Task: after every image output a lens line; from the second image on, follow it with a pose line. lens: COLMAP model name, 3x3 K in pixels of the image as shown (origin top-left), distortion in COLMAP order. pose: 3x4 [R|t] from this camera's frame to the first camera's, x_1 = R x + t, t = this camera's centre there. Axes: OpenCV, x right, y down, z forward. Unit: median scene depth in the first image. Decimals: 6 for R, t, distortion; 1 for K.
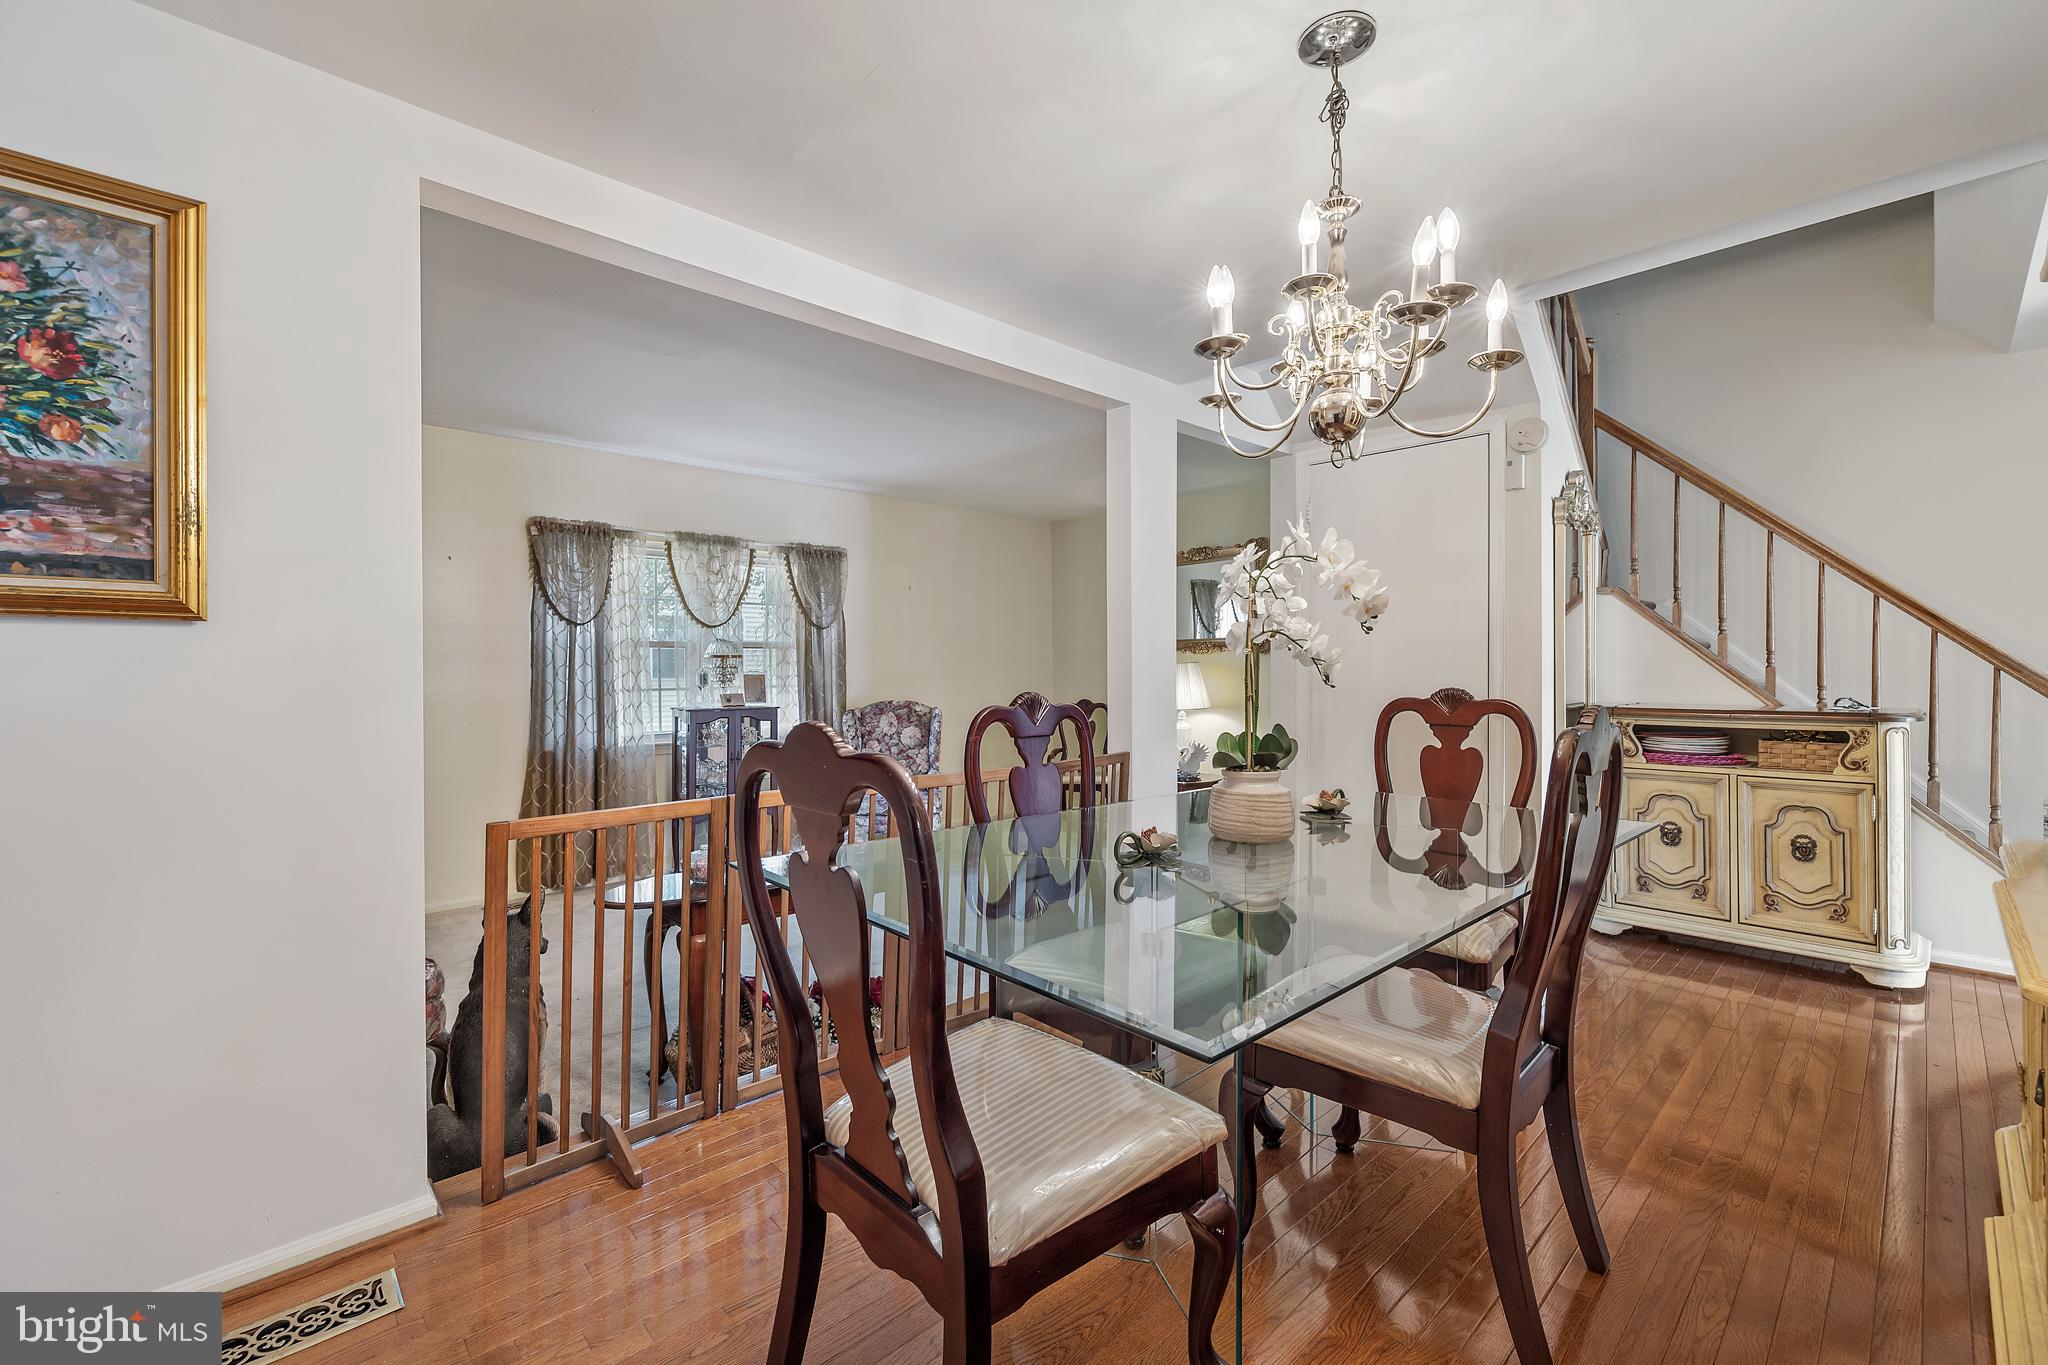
lens RADIAL K [[850.7, 0, 1021.3], [0, 850.7, 671.6], [0, 0, 1]] dist [-0.000552, -0.000466]
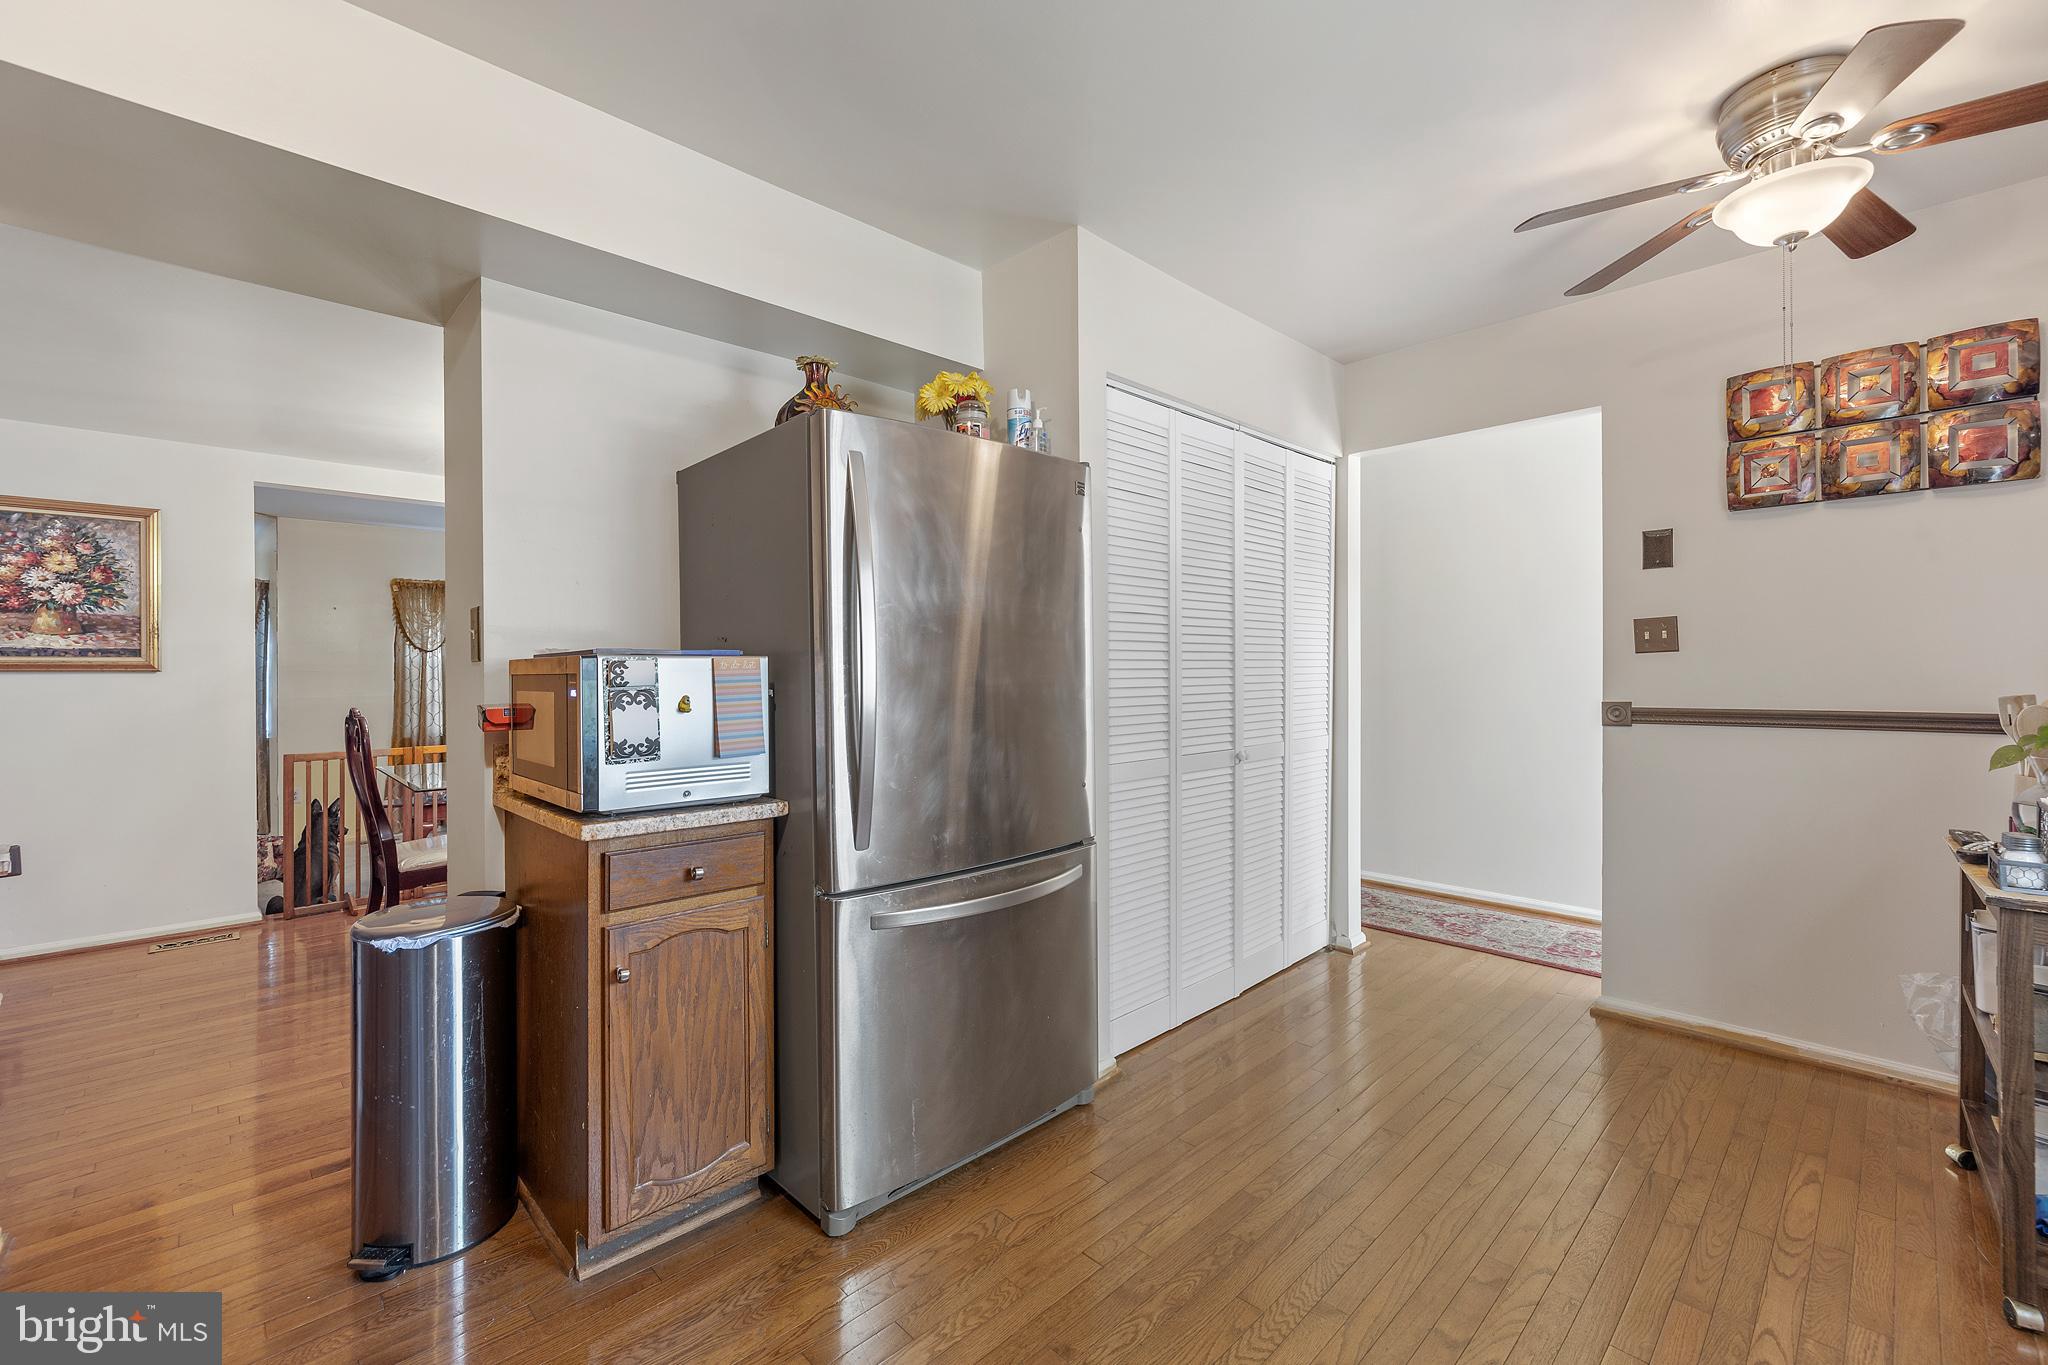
lens RADIAL K [[850.7, 0, 1021.3], [0, 850.7, 671.6], [0, 0, 1]] dist [-0.000552, -0.000466]
pose [[0.999938, -0.004044, 0.010394, 1.705790], [0.004066, 0.999989, -0.002171, -0.046554], [-0.010385, 0.002213, 0.999944, -1.686989]]
